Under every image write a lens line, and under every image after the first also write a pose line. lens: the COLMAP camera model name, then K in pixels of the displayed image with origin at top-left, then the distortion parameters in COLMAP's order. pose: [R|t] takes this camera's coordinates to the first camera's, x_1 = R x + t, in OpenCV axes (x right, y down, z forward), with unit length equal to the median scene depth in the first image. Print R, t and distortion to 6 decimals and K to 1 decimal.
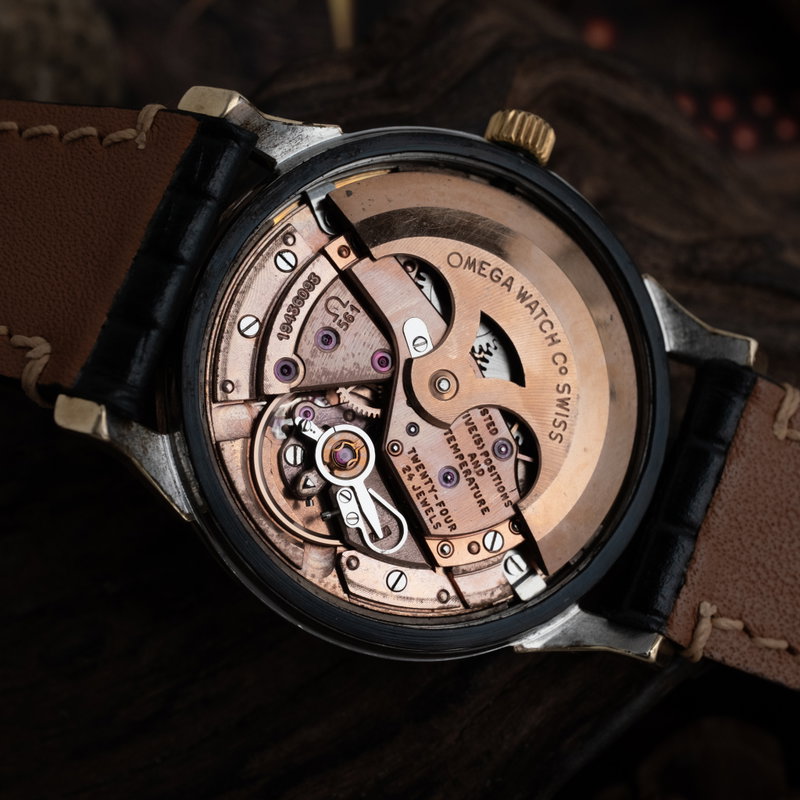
lens RADIAL K [[1231.6, 0, 367.5], [0, 1231.6, 400.5], [0, 0, 1]] dist [-0.009753, -0.136607]
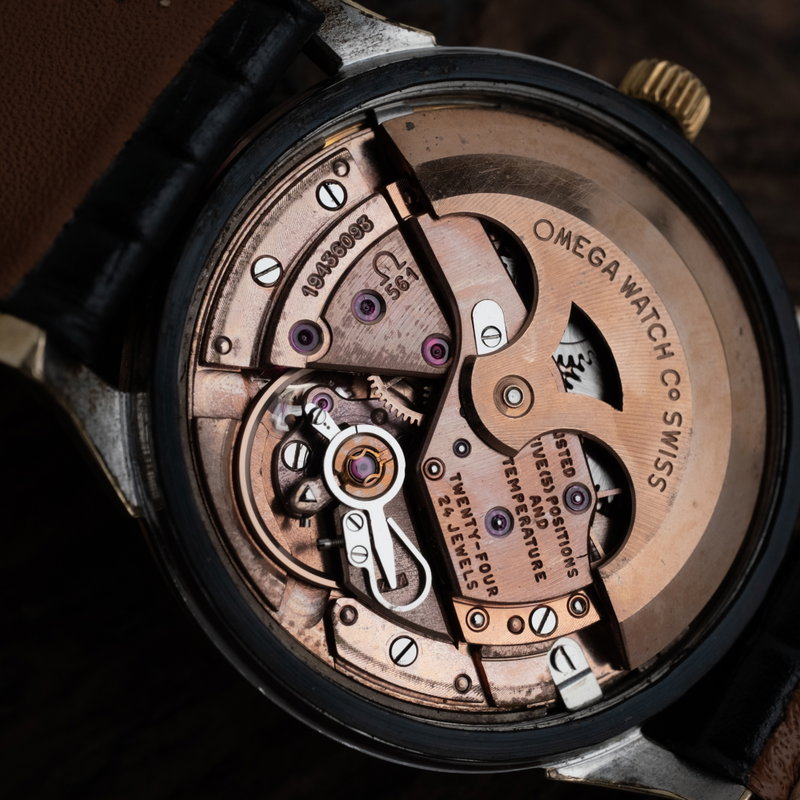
lens RADIAL K [[1384.8, 0, 400.0], [0, 1384.8, 400.0], [0, 0, 1]] dist [0.018135, 0.030335]
pose [[0.984561, 0.175013, 0.003164, -0.007039], [-0.174647, 0.983392, -0.049388, 0.042067], [-0.011755, 0.048073, 0.998775, 0.178603]]
